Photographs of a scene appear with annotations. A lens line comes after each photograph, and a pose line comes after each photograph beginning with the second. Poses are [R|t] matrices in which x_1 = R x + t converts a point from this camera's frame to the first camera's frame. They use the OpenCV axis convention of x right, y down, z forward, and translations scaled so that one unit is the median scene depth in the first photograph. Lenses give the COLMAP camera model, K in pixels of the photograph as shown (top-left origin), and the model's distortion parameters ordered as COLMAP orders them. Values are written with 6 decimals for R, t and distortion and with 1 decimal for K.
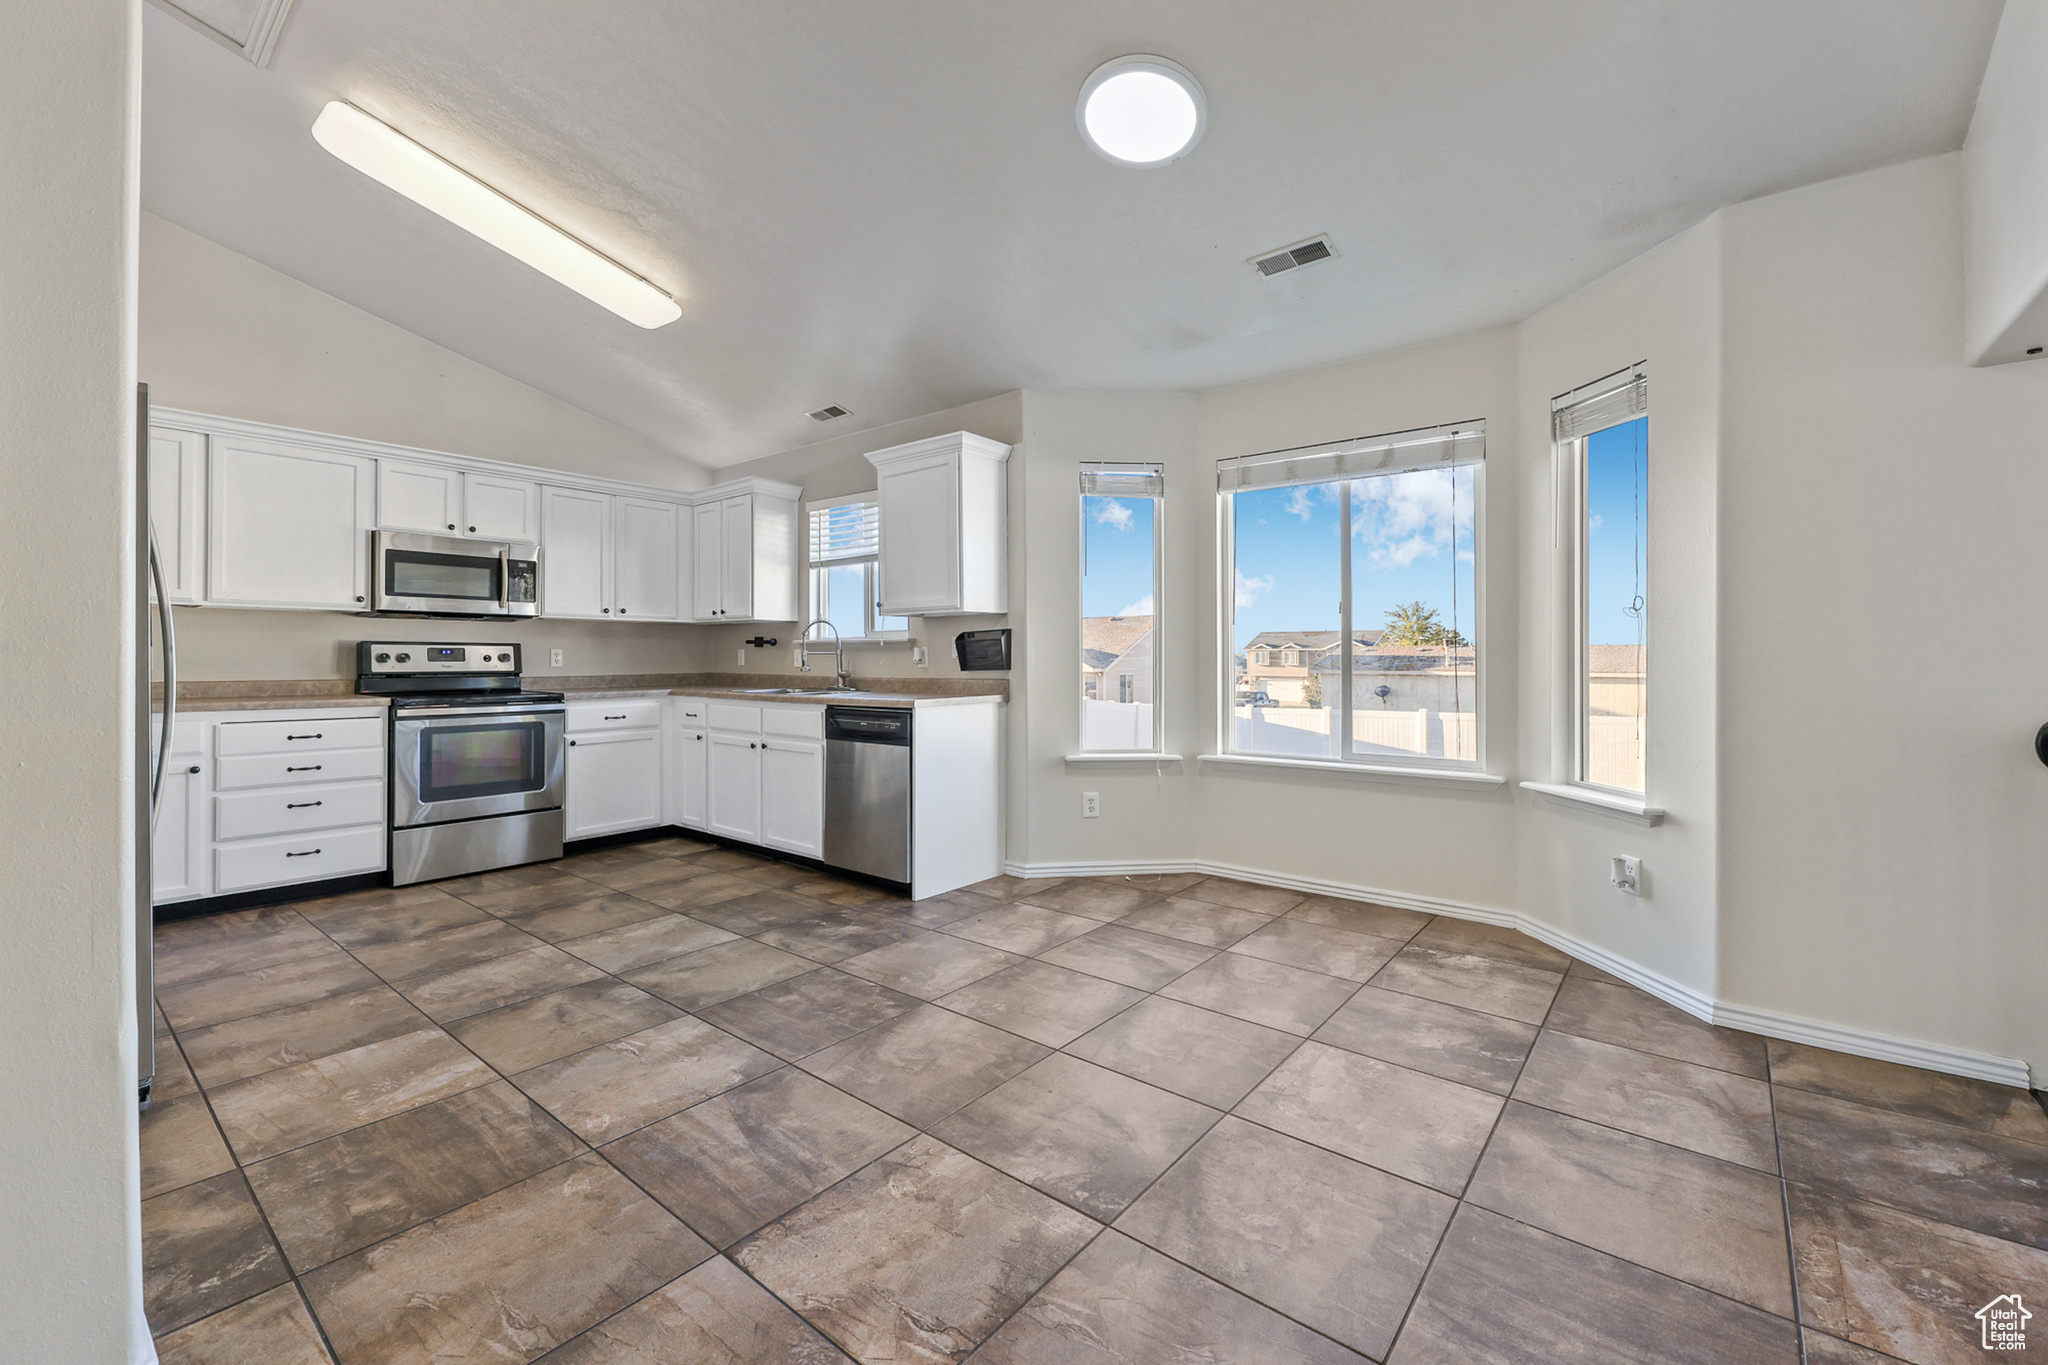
lens RADIAL K [[841.3, 0, 1042.9], [0, 841.3, 653.9], [0, 0, 1]] dist [-0.002463, -0.000806]
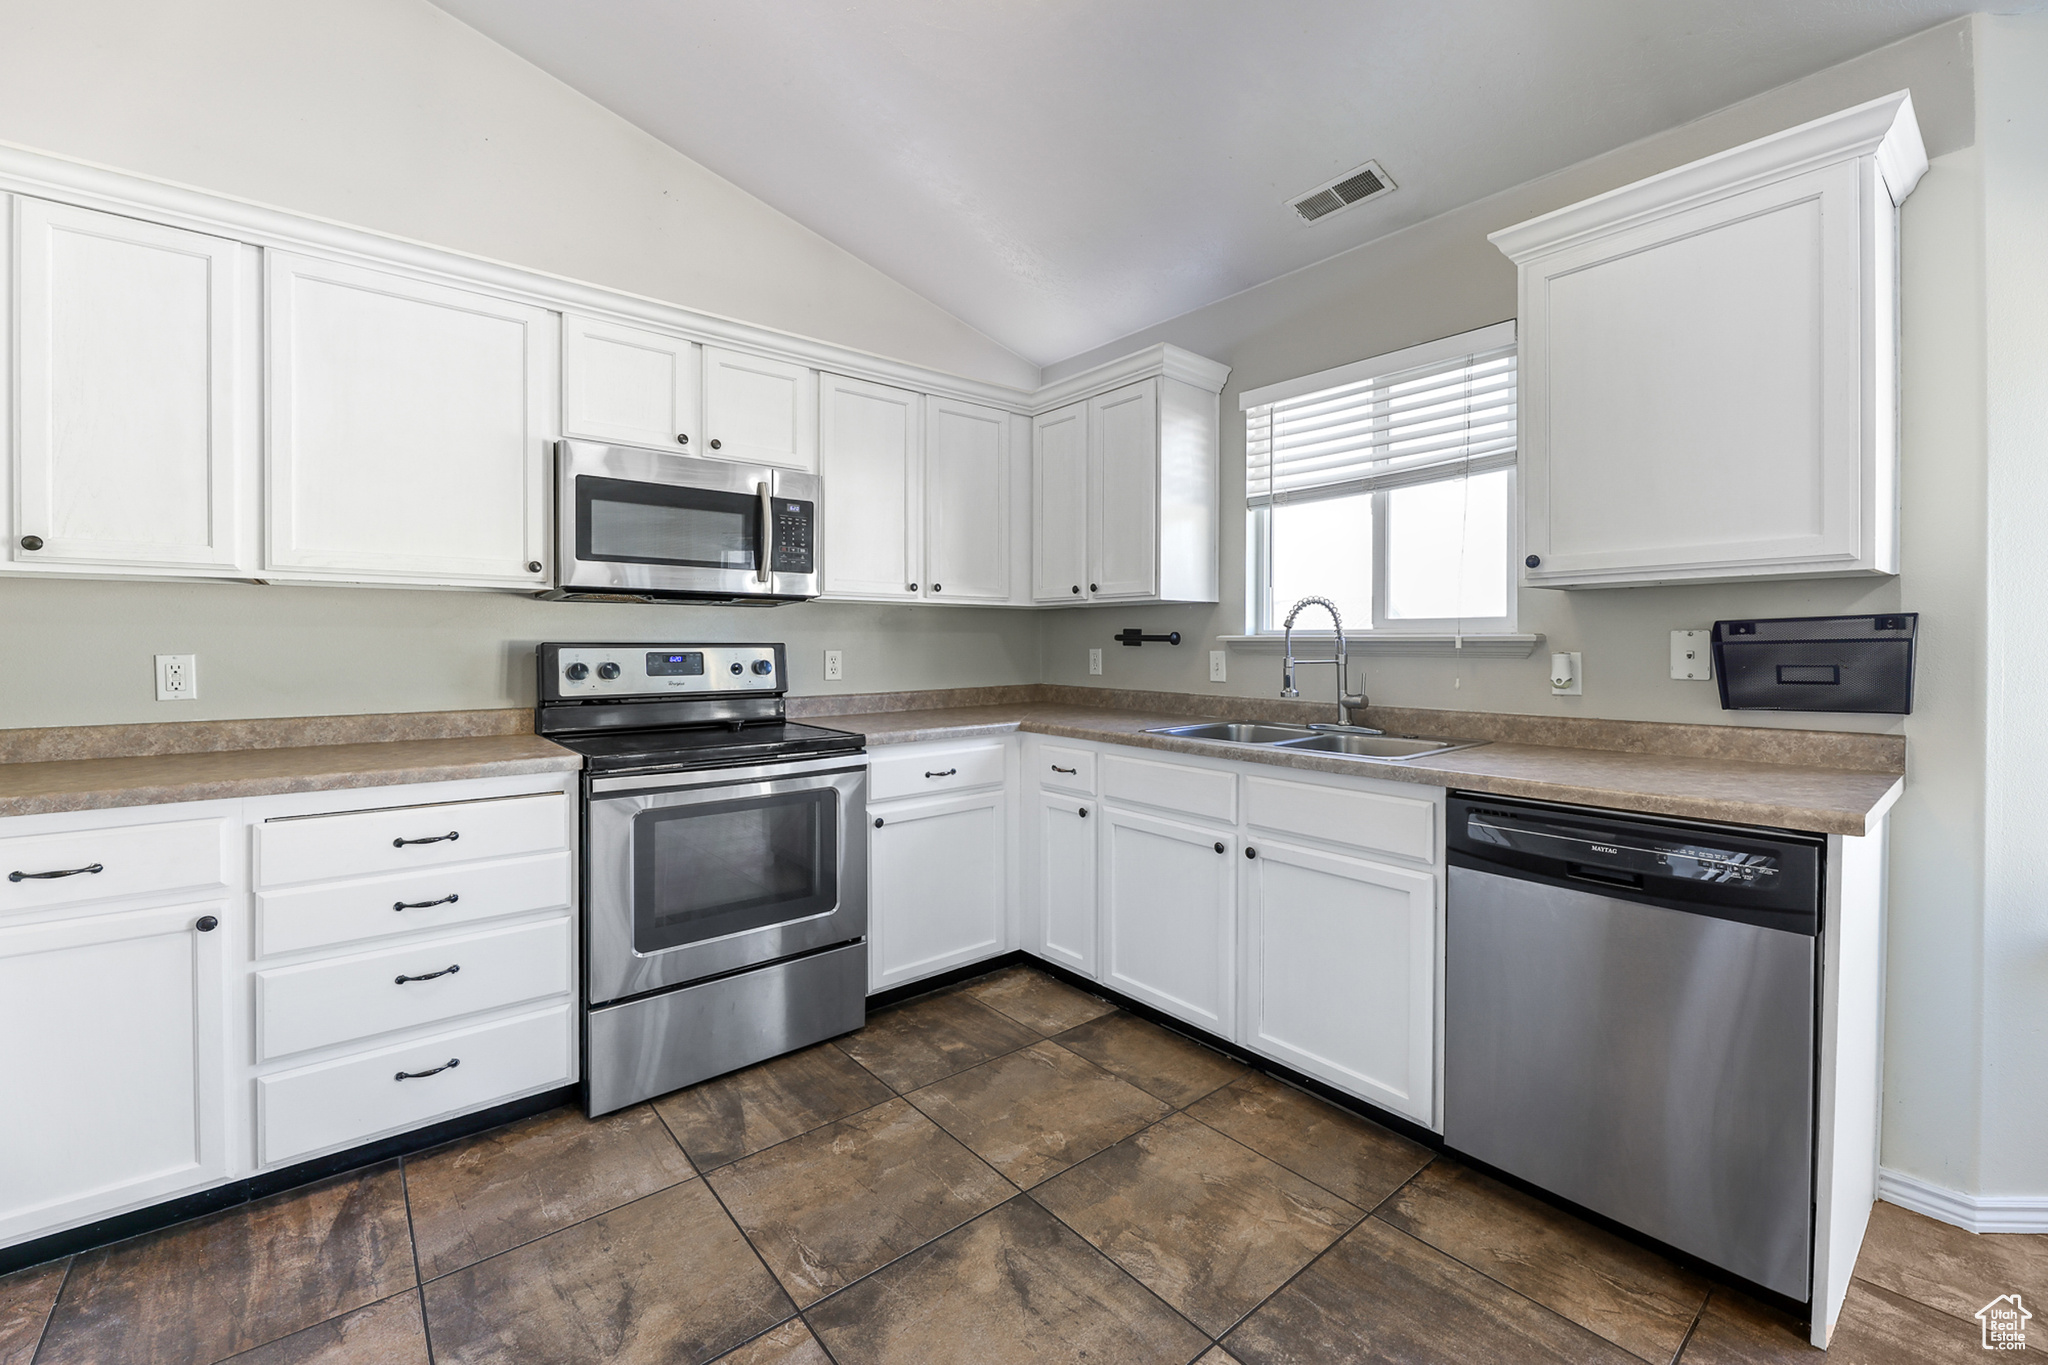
lens RADIAL K [[835.5, 0, 1040.9], [0, 835.5, 649.7], [0, 0, 1]] dist [-0.002670, -0.000698]
pose [[0.980930, 0.001735, -0.194352, -0.377923], [0.001028, 0.999900, 0.014114, -0.018425], [0.194357, -0.014044, 0.980830, 0.521158]]
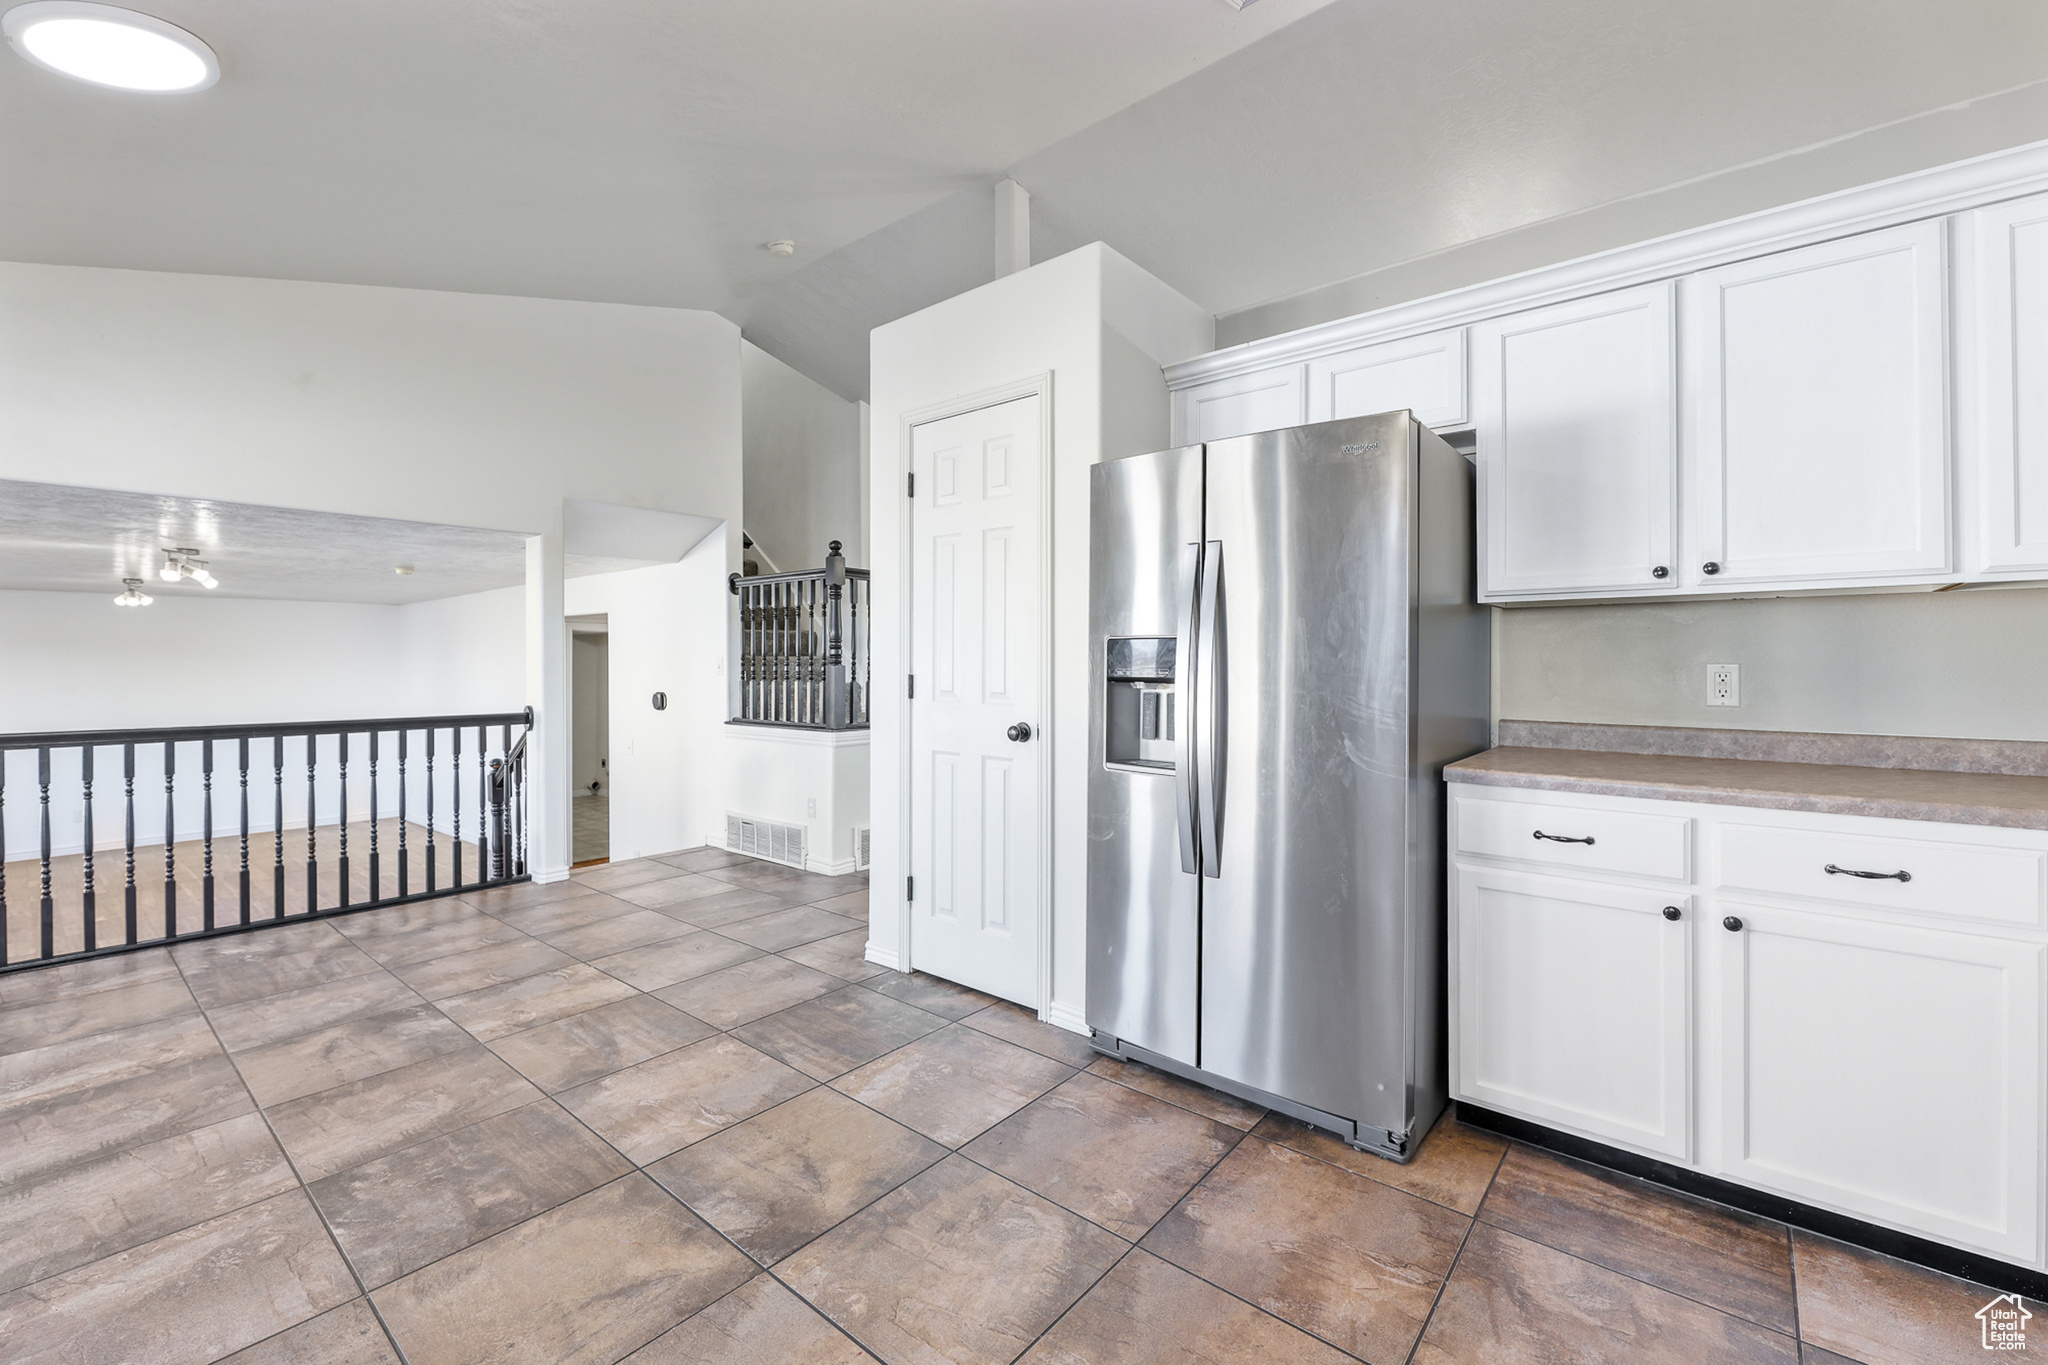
lens RADIAL K [[841.3, 0, 1042.9], [0, 841.3, 653.9], [0, 0, 1]] dist [-0.002463, -0.000806]
pose [[-0.999910, 0.003439, 0.012986, -0.487136], [0.003305, 0.999942, -0.010291, -0.014727], [-0.013021, -0.010247, -0.999863, 1.077075]]
